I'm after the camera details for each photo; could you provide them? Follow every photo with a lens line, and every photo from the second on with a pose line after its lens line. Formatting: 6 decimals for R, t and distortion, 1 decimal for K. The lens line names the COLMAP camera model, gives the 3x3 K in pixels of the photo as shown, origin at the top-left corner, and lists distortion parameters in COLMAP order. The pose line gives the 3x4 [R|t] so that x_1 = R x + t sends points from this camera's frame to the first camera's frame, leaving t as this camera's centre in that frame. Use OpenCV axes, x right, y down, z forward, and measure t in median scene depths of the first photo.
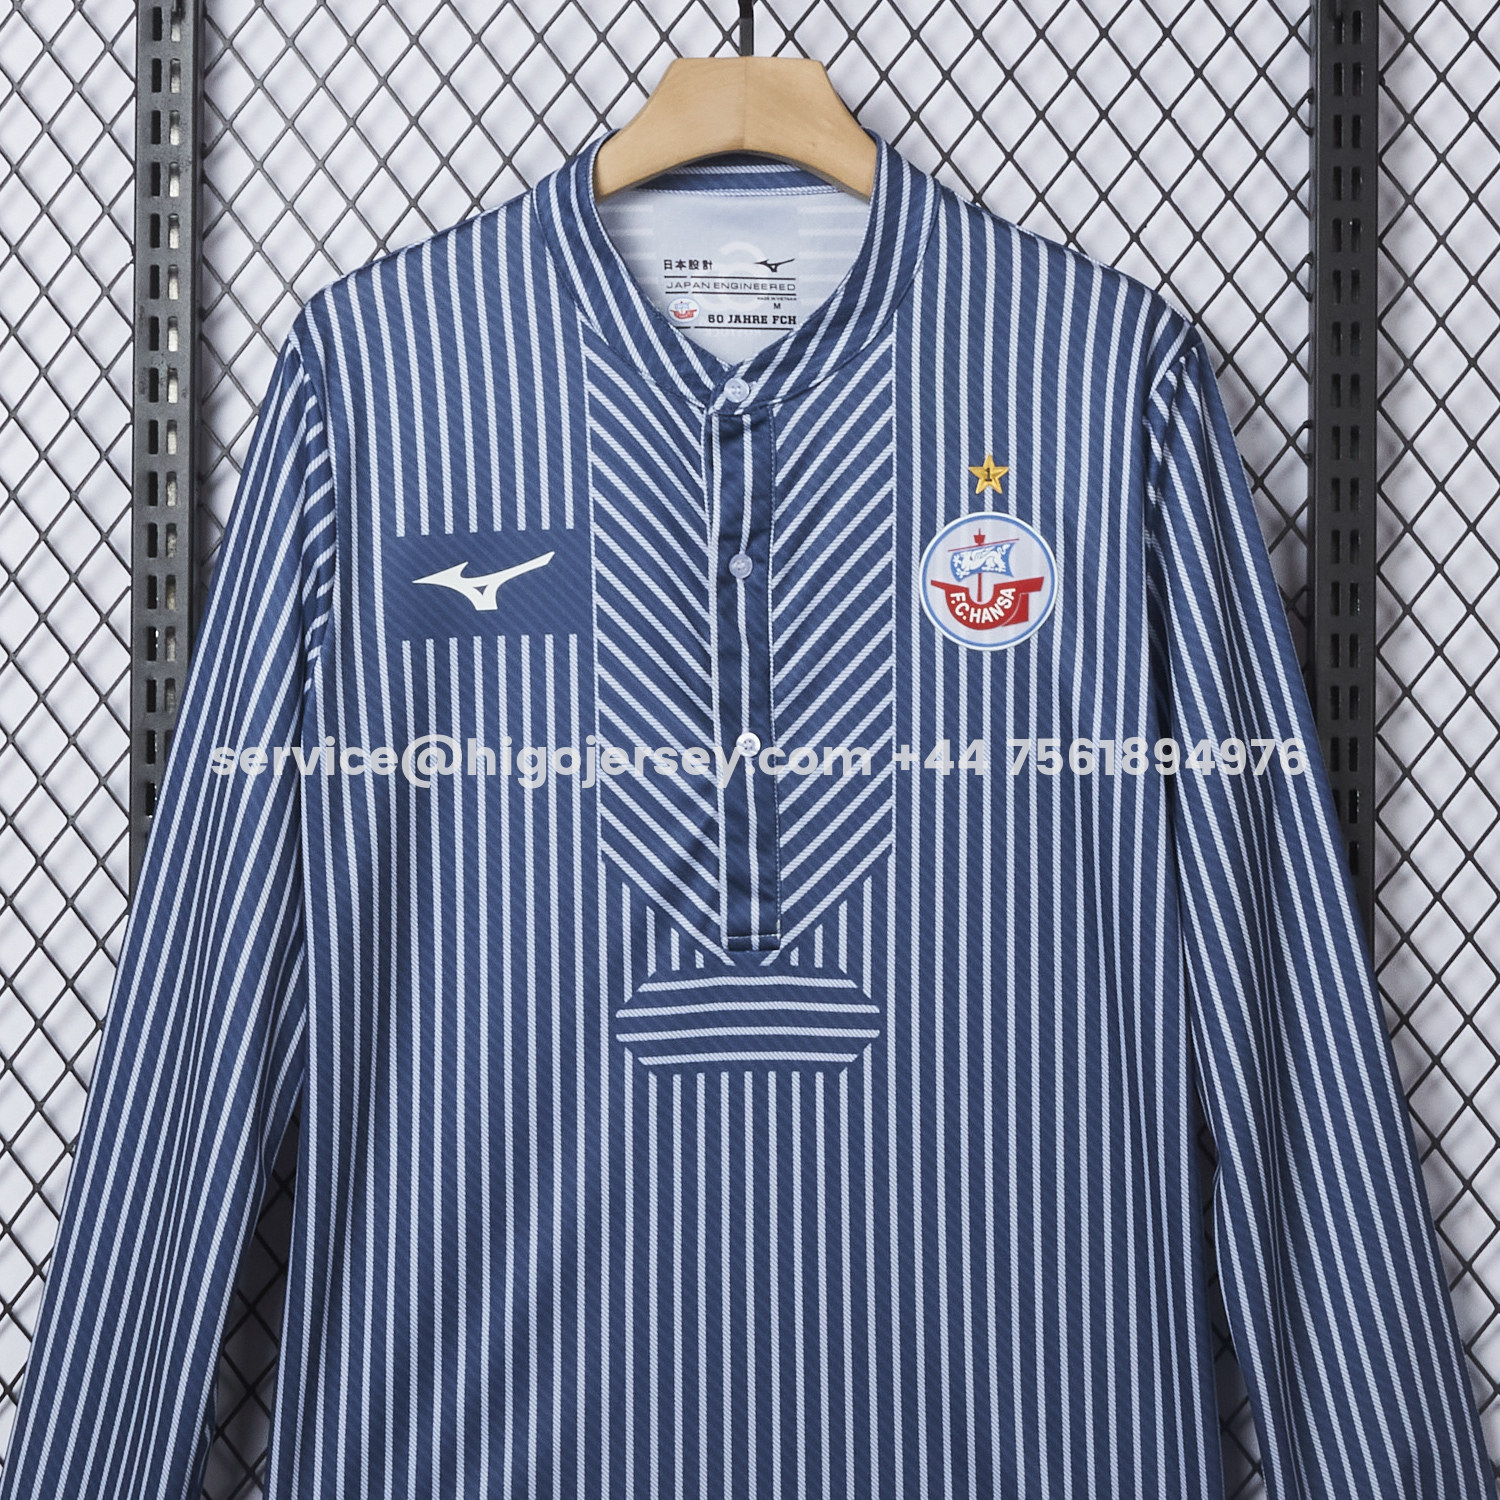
lens RADIAL K [[3505.3, 0, 750.0], [0, 3505.3, 750.0], [0, 0, 1]] dist [-0.050307, -0.570220]
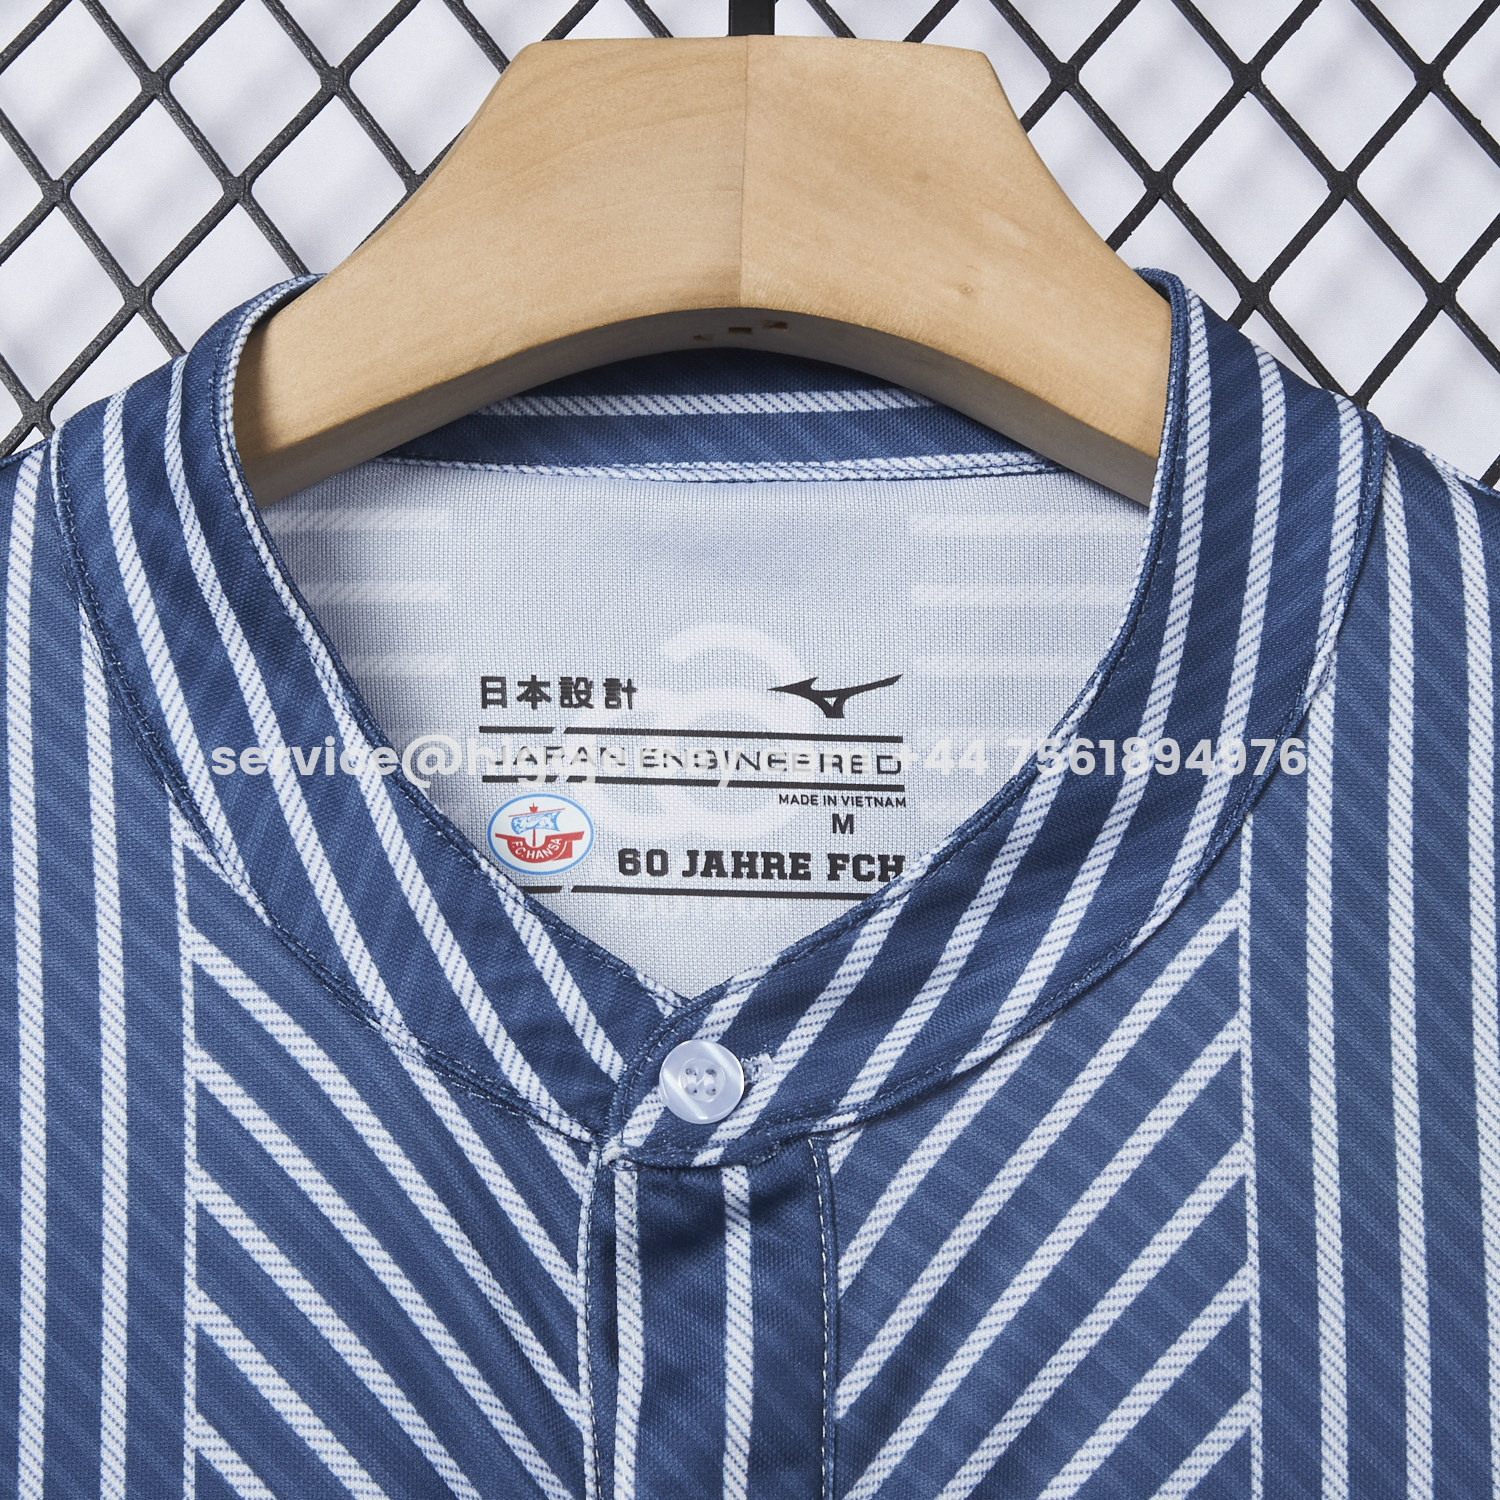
lens RADIAL K [[3505.3, 0, 750.0], [0, 3505.3, 750.0], [0, 0, 1]] dist [-0.050307, -0.570220]
pose [[0.999877, 0.008820, -0.012967, 0.003615], [-0.011736, 0.969297, -0.245613, -0.058312], [0.010402, 0.245735, 0.969281, 0.713152]]
